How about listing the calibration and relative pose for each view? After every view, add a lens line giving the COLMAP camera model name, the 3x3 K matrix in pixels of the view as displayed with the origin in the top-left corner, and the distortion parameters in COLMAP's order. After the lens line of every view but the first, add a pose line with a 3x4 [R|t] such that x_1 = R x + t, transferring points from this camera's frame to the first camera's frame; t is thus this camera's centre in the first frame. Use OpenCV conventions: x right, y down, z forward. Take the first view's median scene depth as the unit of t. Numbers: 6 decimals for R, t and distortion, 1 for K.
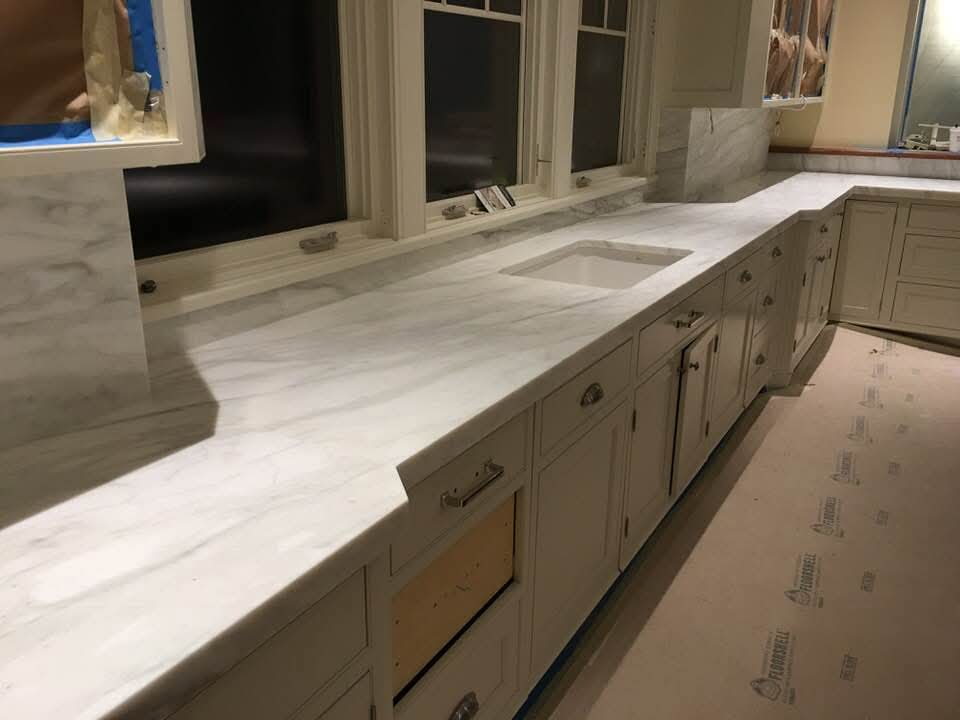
lens RADIAL K [[815.2, 0, 480.0], [0, 815.2, 360.0], [0, 0, 1]] dist [0.087622, -0.120326]
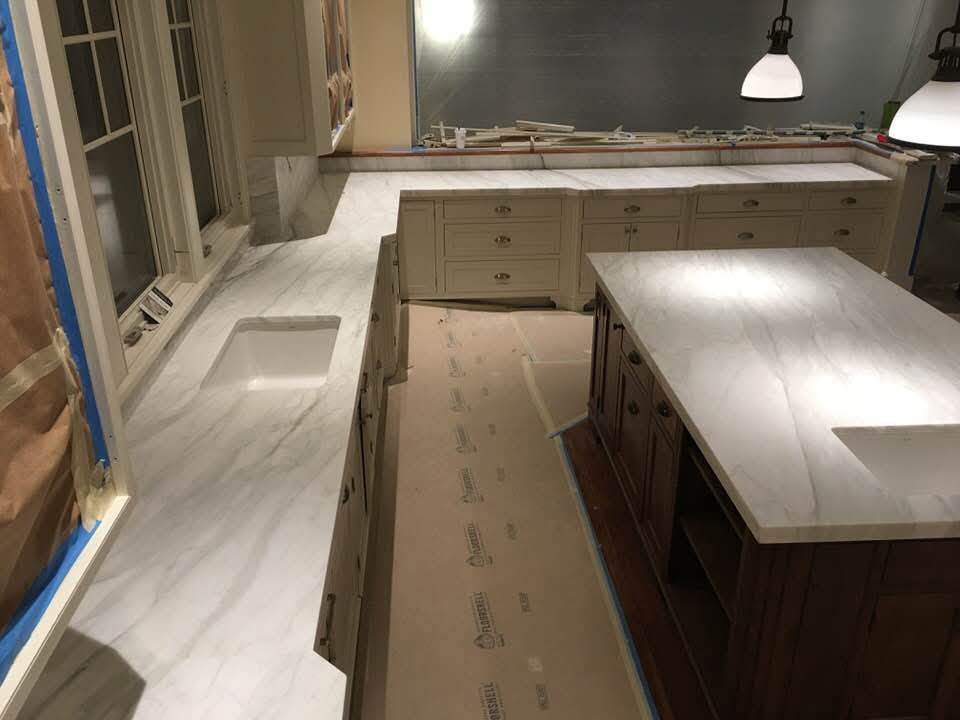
lens RADIAL K [[815.2, 0, 480.0], [0, 815.2, 360.0], [0, 0, 1]] dist [0.087622, -0.120326]
pose [[0.823970, -0.238108, 0.514176, -0.147426], [0.183354, 0.970644, 0.155666, -0.159483], [-0.536147, -0.033988, 0.843440, -0.093060]]
